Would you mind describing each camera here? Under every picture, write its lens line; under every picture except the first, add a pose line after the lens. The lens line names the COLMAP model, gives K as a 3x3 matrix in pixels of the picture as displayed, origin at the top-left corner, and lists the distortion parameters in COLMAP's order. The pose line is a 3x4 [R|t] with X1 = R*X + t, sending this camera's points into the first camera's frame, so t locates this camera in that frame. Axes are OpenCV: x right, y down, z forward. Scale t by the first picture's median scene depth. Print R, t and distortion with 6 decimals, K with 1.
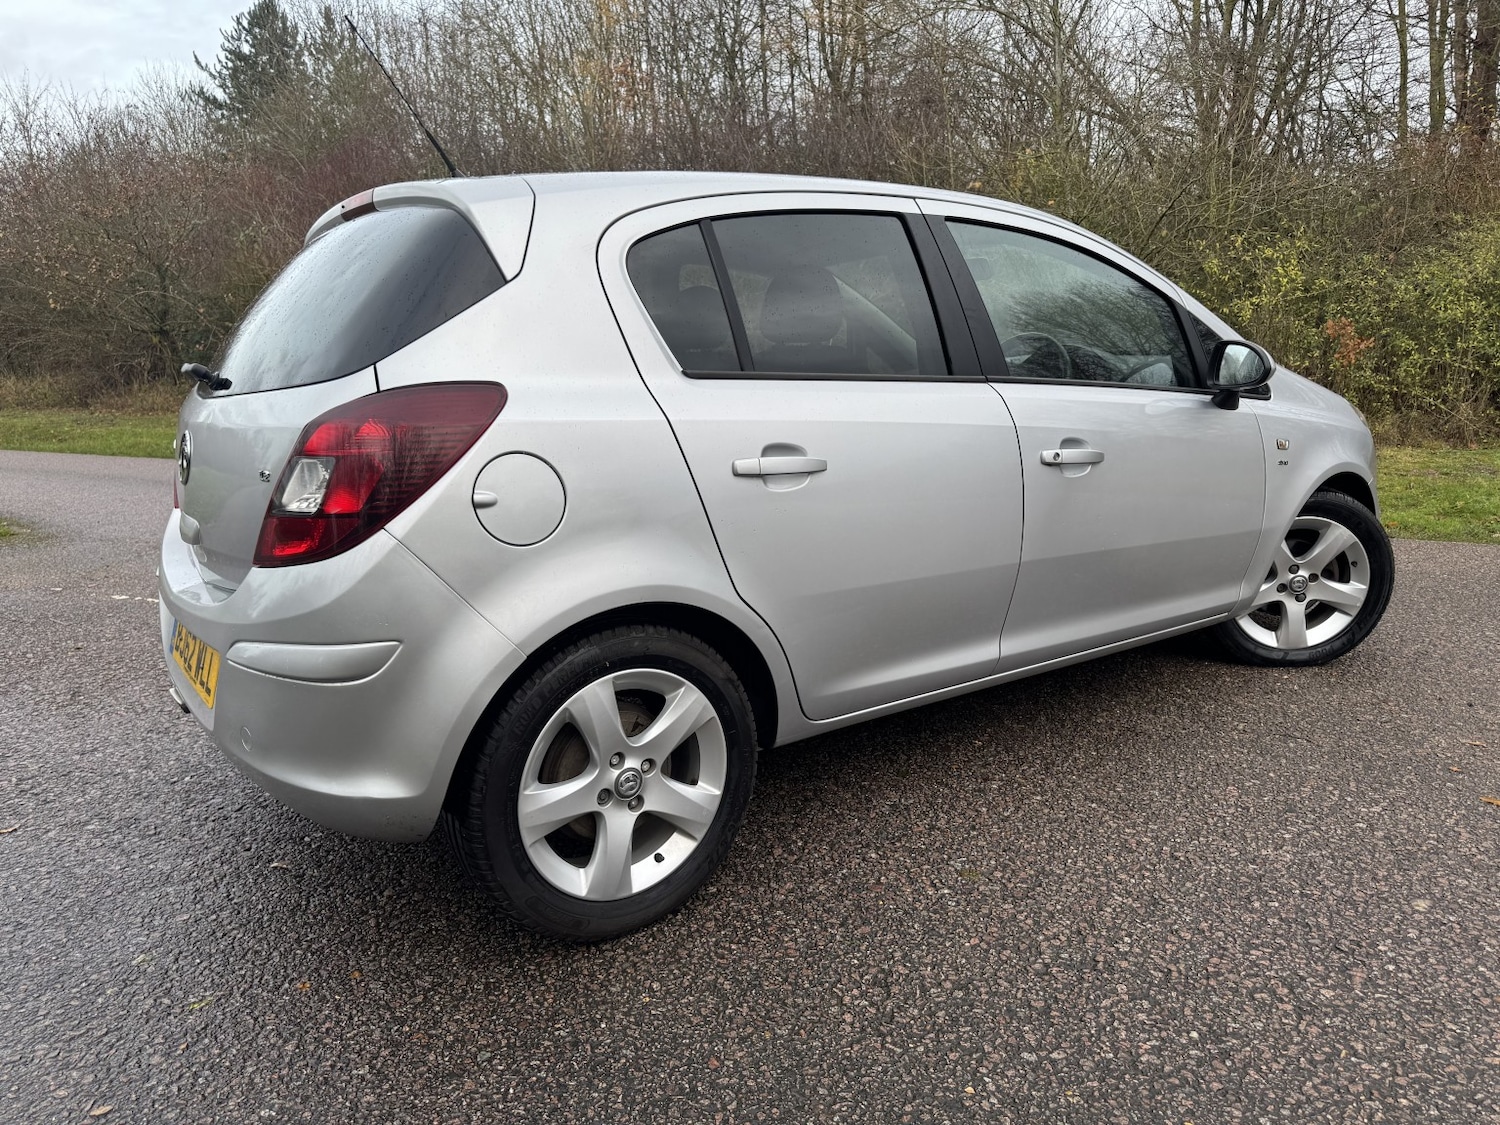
lens RADIAL K [[1065.5, 0, 760.5], [0, 1065.5, 563.8], [0, 0, 1]] dist [0.009204, -0.012191]
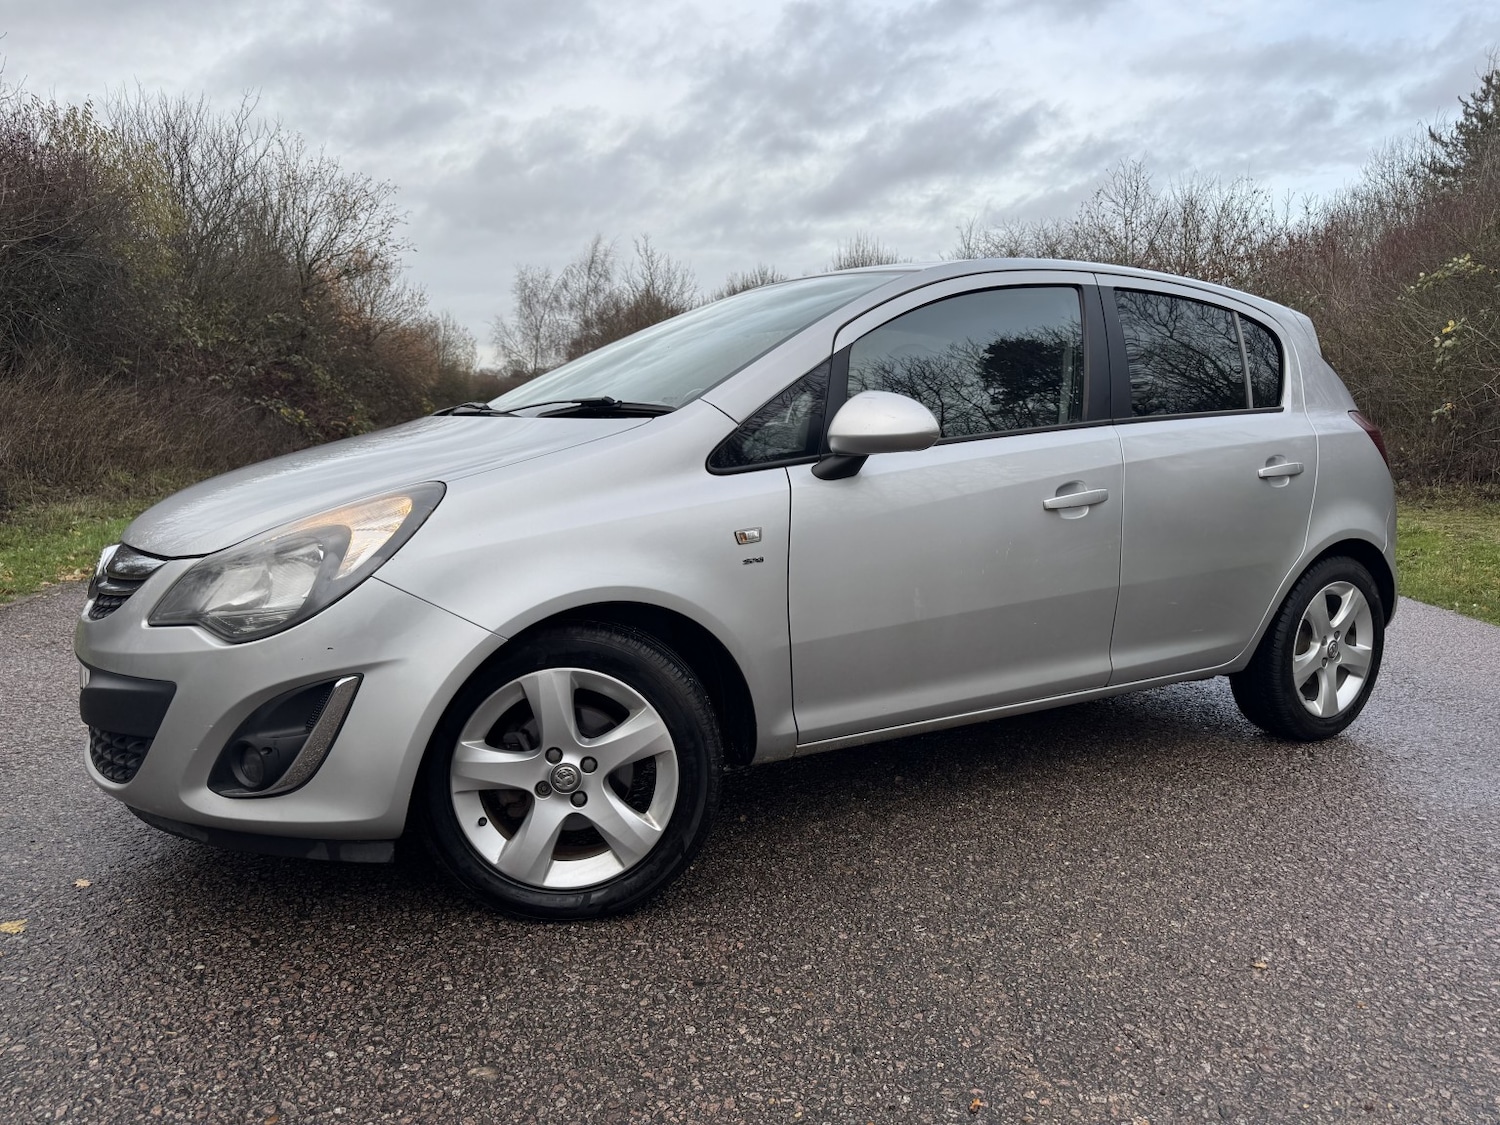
lens RADIAL K [[1065.5, 0, 759.2], [0, 1065.5, 564.0], [0, 0, 1]] dist [0.009204, -0.012191]
pose [[0.514723, 0.147408, -0.844589, 1.187192], [-0.203845, 0.977901, 0.046445, -0.116786], [0.832771, 0.148259, 0.533397, 0.791509]]
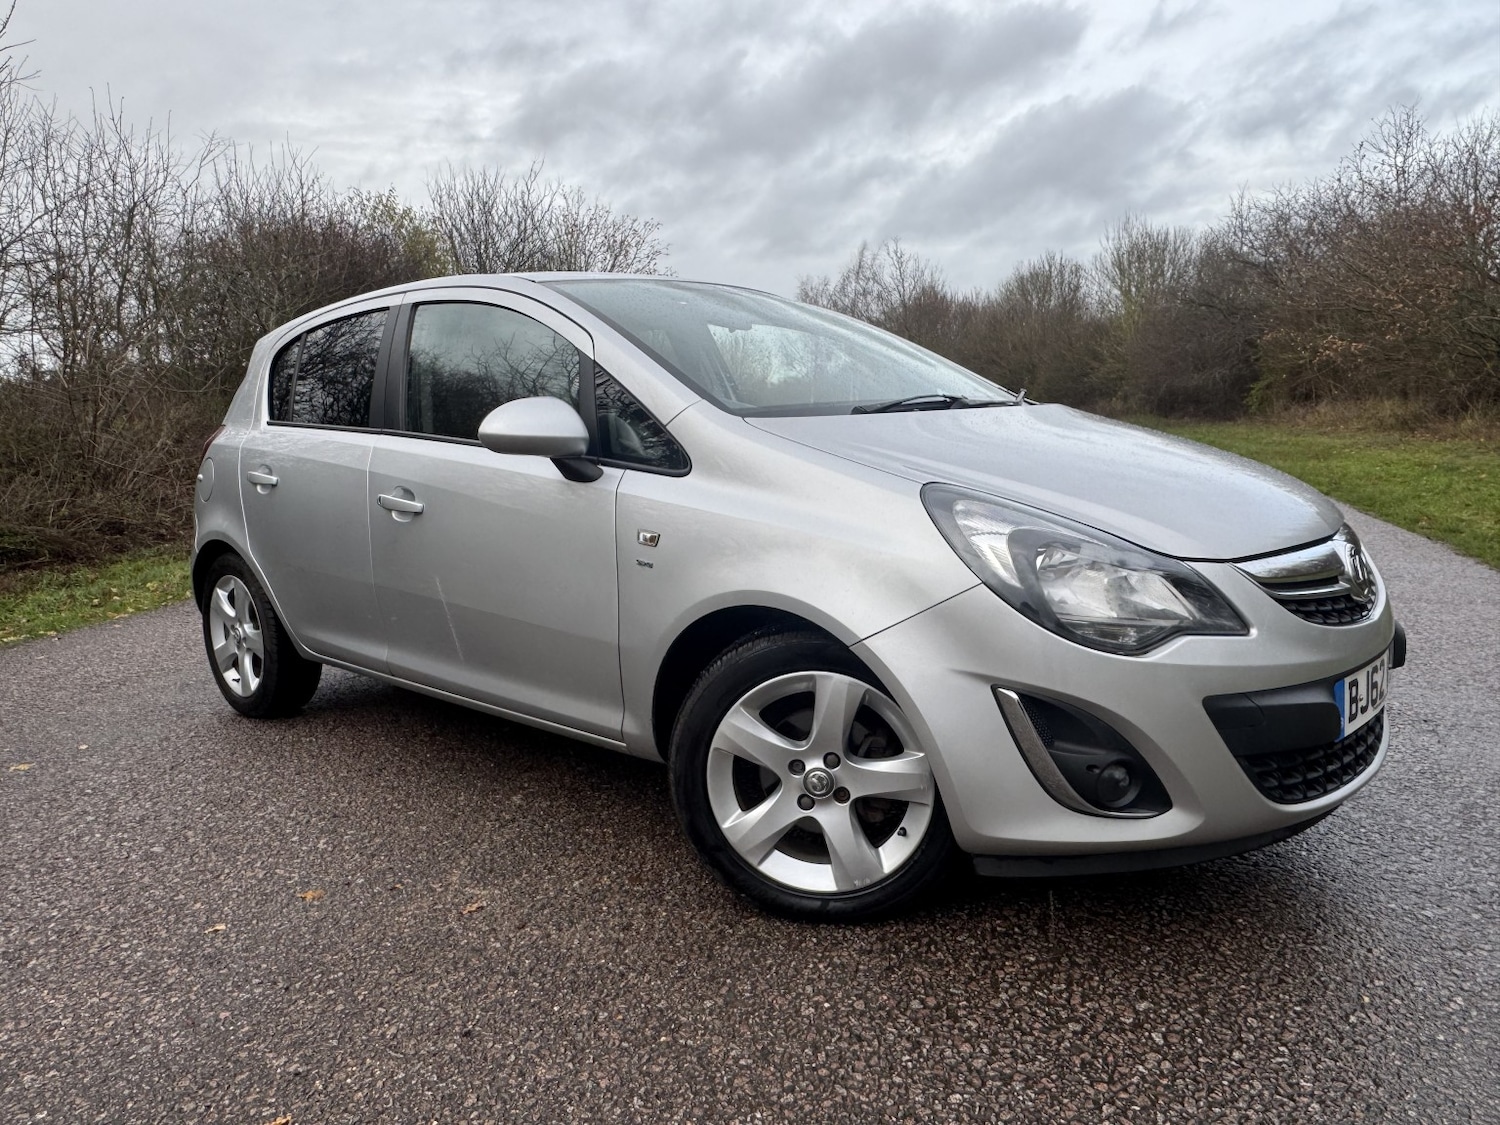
lens RADIAL K [[1028.5, 0, 748.6], [0, 1028.5, 548.8], [0, 0, 1]] dist [-0.013275, 0.011667]
pose [[0.243329, 0.135561, -0.960424, 1.987166], [-0.163247, 0.981784, 0.097217, -0.307719], [0.956107, 0.133131, 0.261027, 1.632723]]
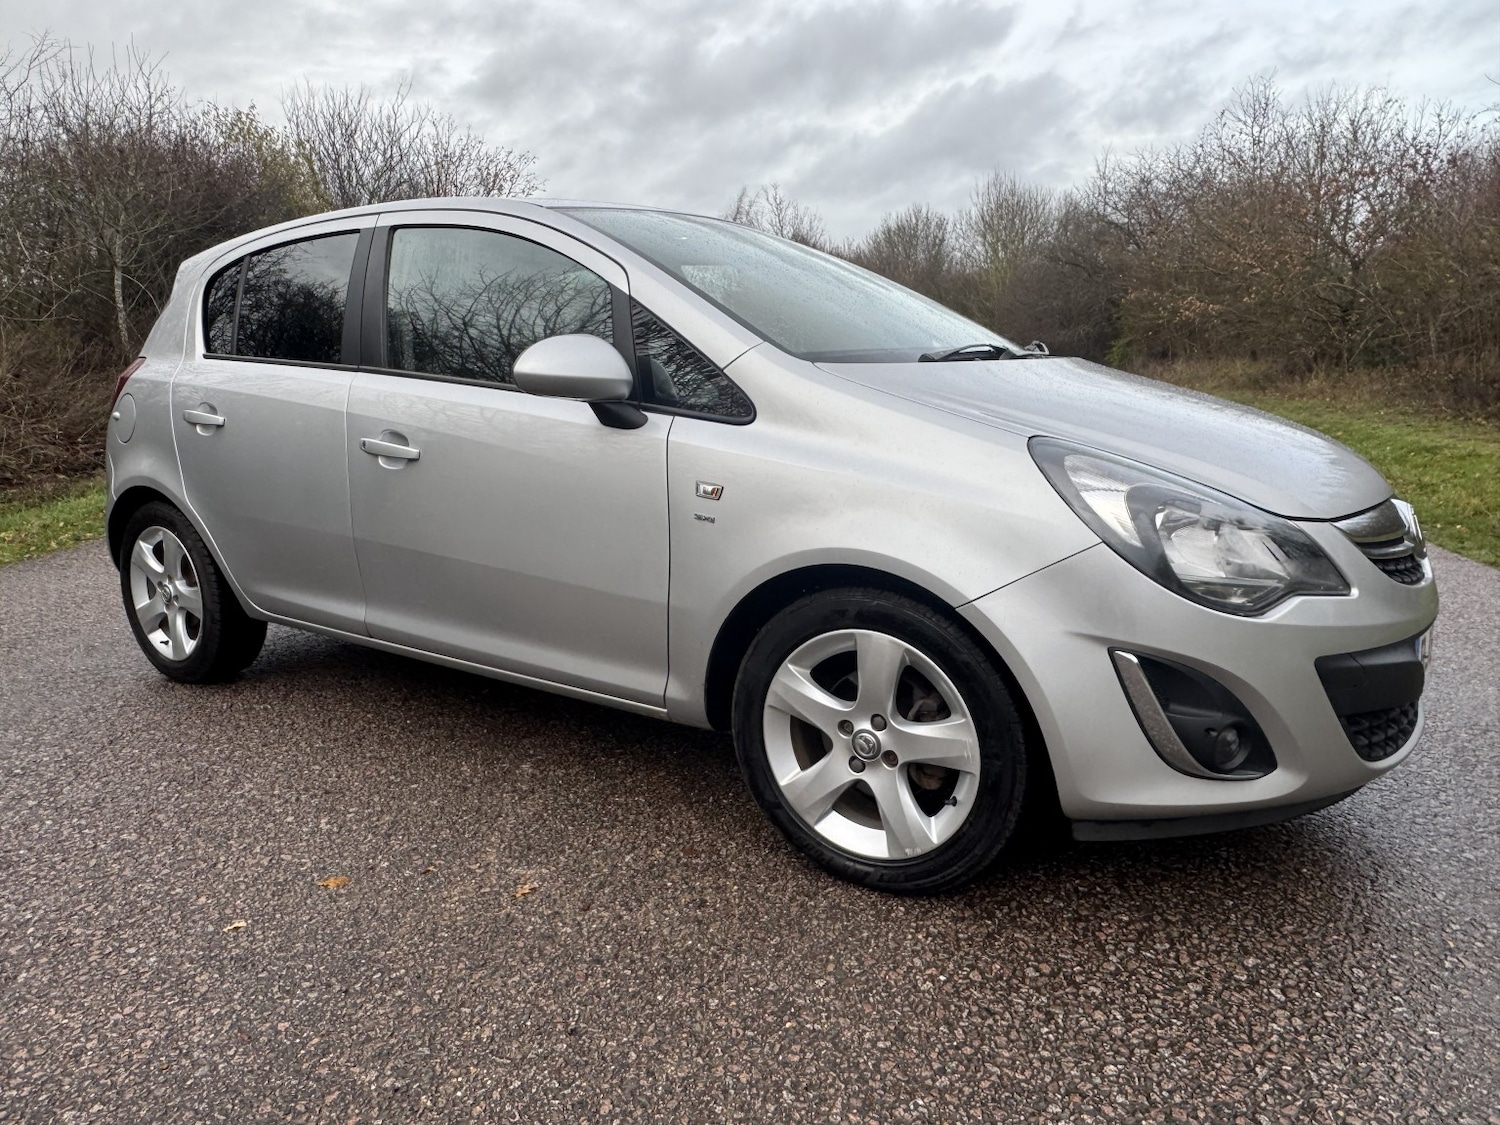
lens RADIAL K [[1028.5, 0, 748.5], [0, 1028.5, 547.8], [0, 0, 1]] dist [-0.013275, 0.011667]
pose [[0.365614, 0.182716, -0.912656, 1.821771], [-0.180226, 0.975882, 0.123175, -0.260142], [0.913151, 0.119450, 0.389726, 1.402331]]
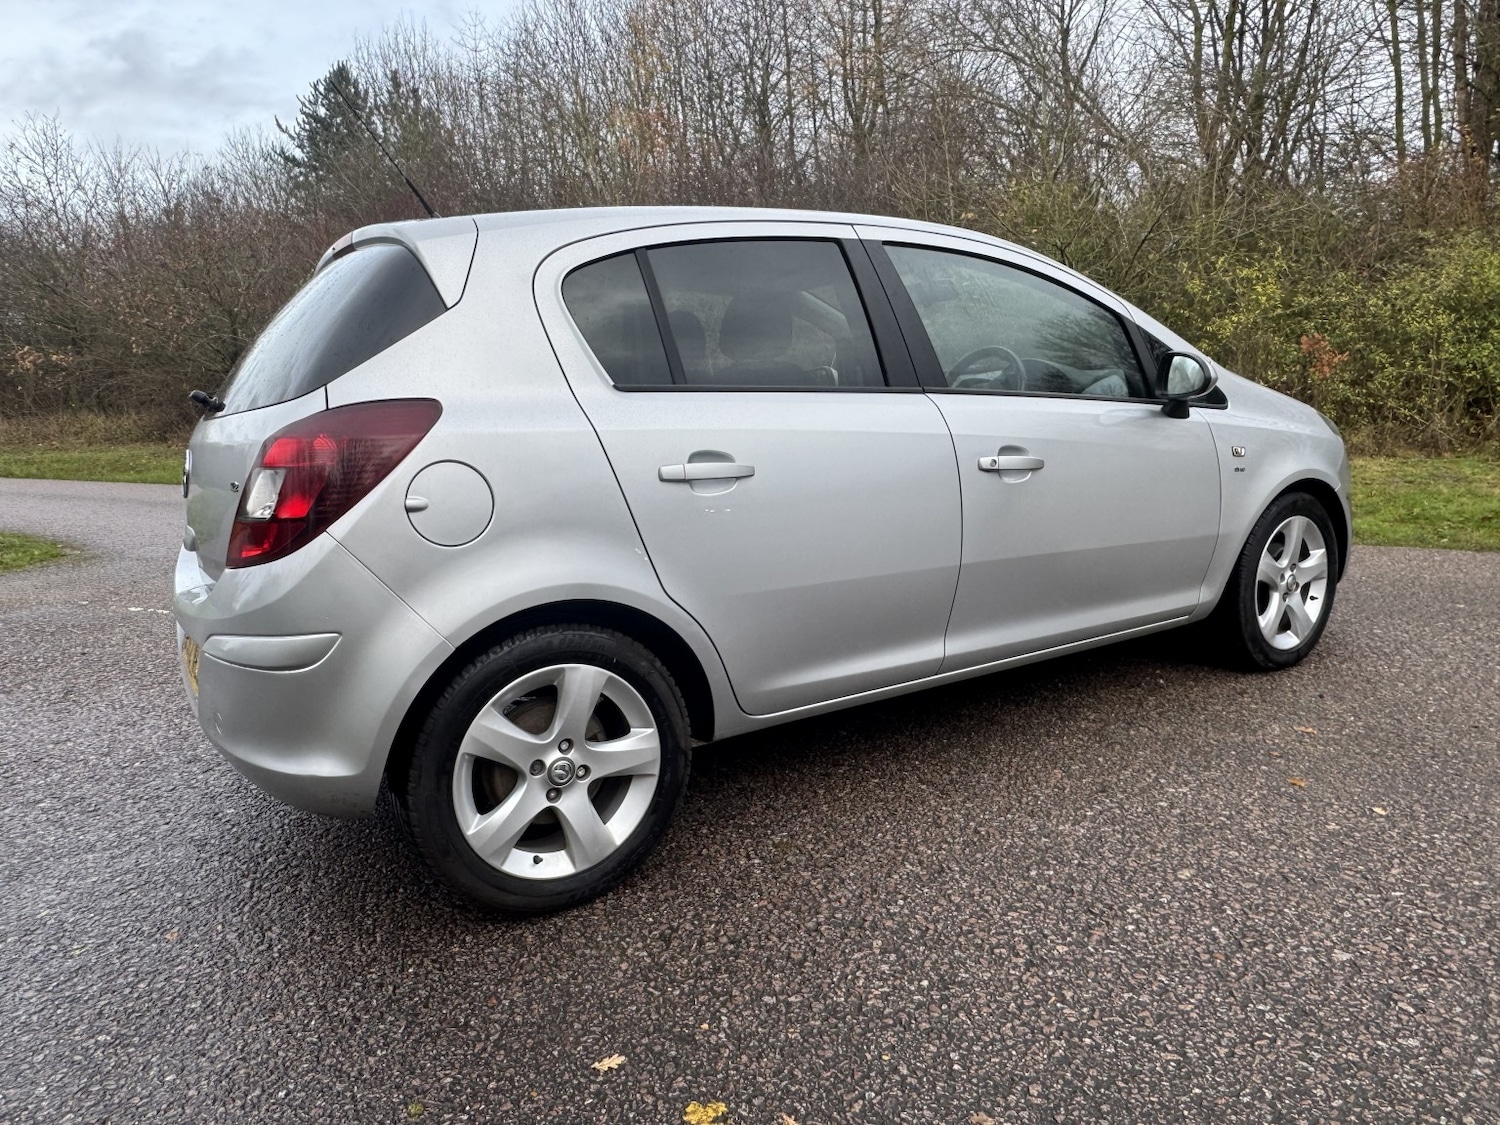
lens RADIAL K [[1028.5, 0, 748.3], [0, 1028.5, 540.0], [0, 0, 1]] dist [-0.013275, 0.011667]
pose [[0.998312, -0.011647, -0.056901, 0.222415], [0.009366, 0.999148, -0.040192, 0.018823], [0.057321, 0.039592, 0.997570, -0.066706]]
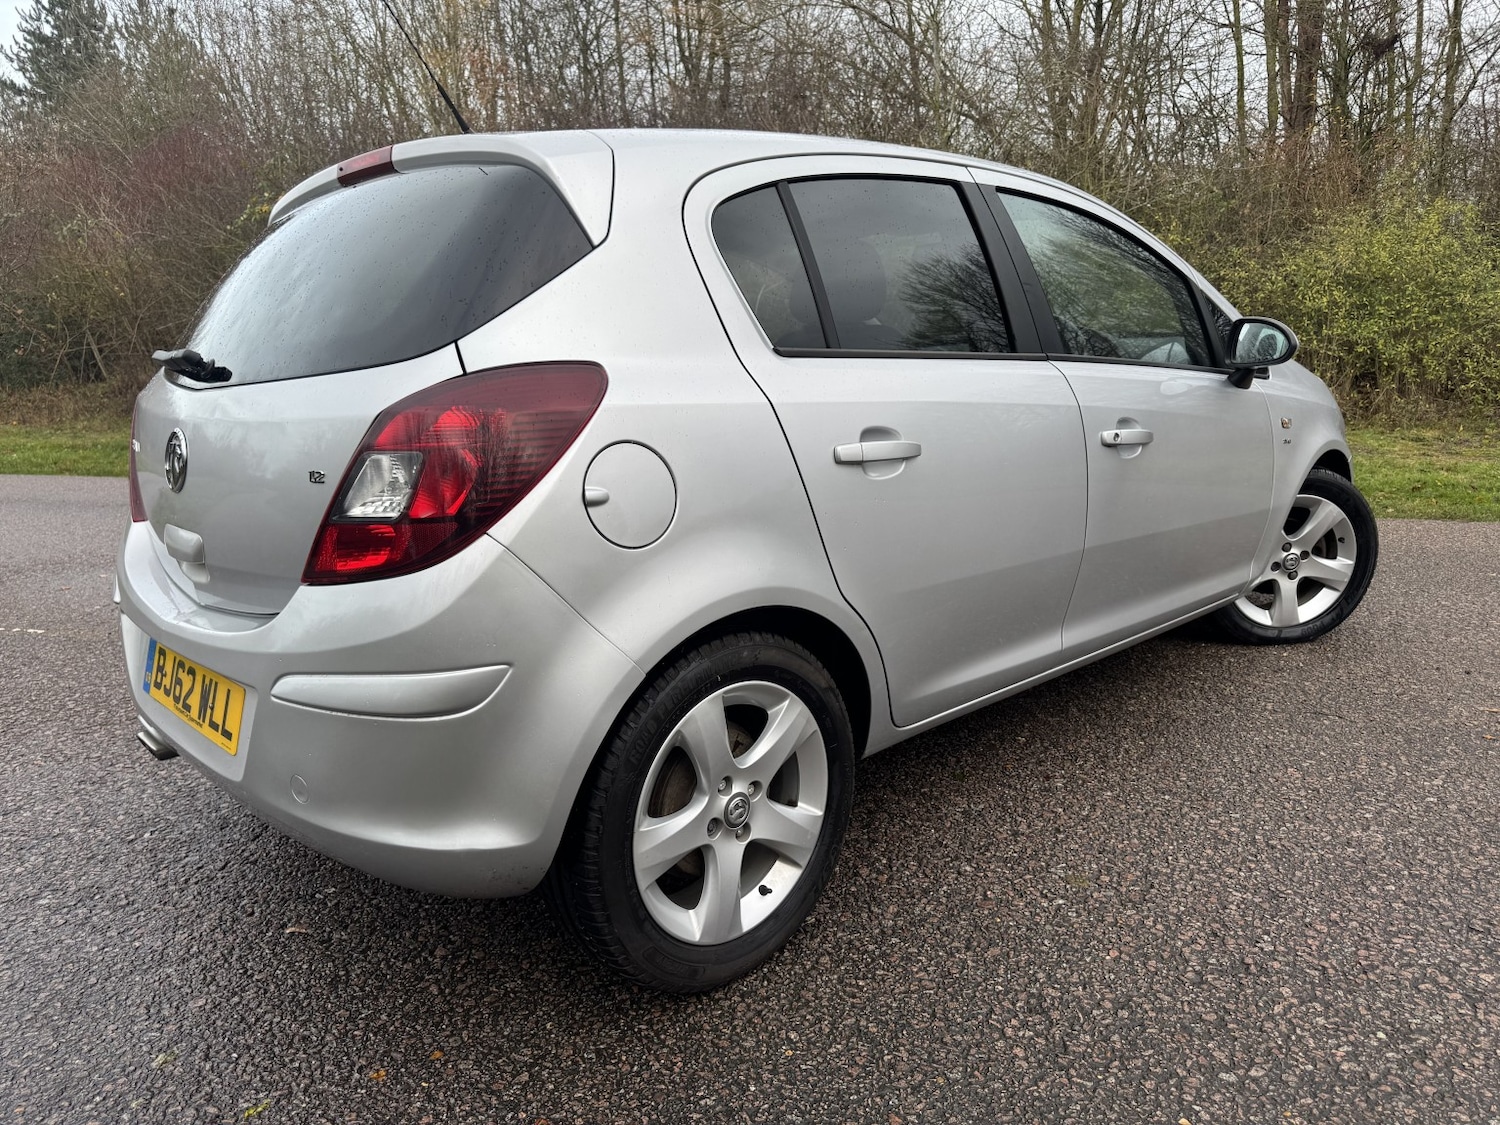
lens RADIAL K [[1065.5, 0, 765.3], [0, 1065.5, 566.5], [0, 0, 1]] dist [0.009204, -0.012191]
pose [[0.990495, -0.038771, 0.131973, -0.189621], [0.038331, 0.999248, 0.005879, -0.002681], [-0.132101, -0.000764, 0.991236, 0.099144]]
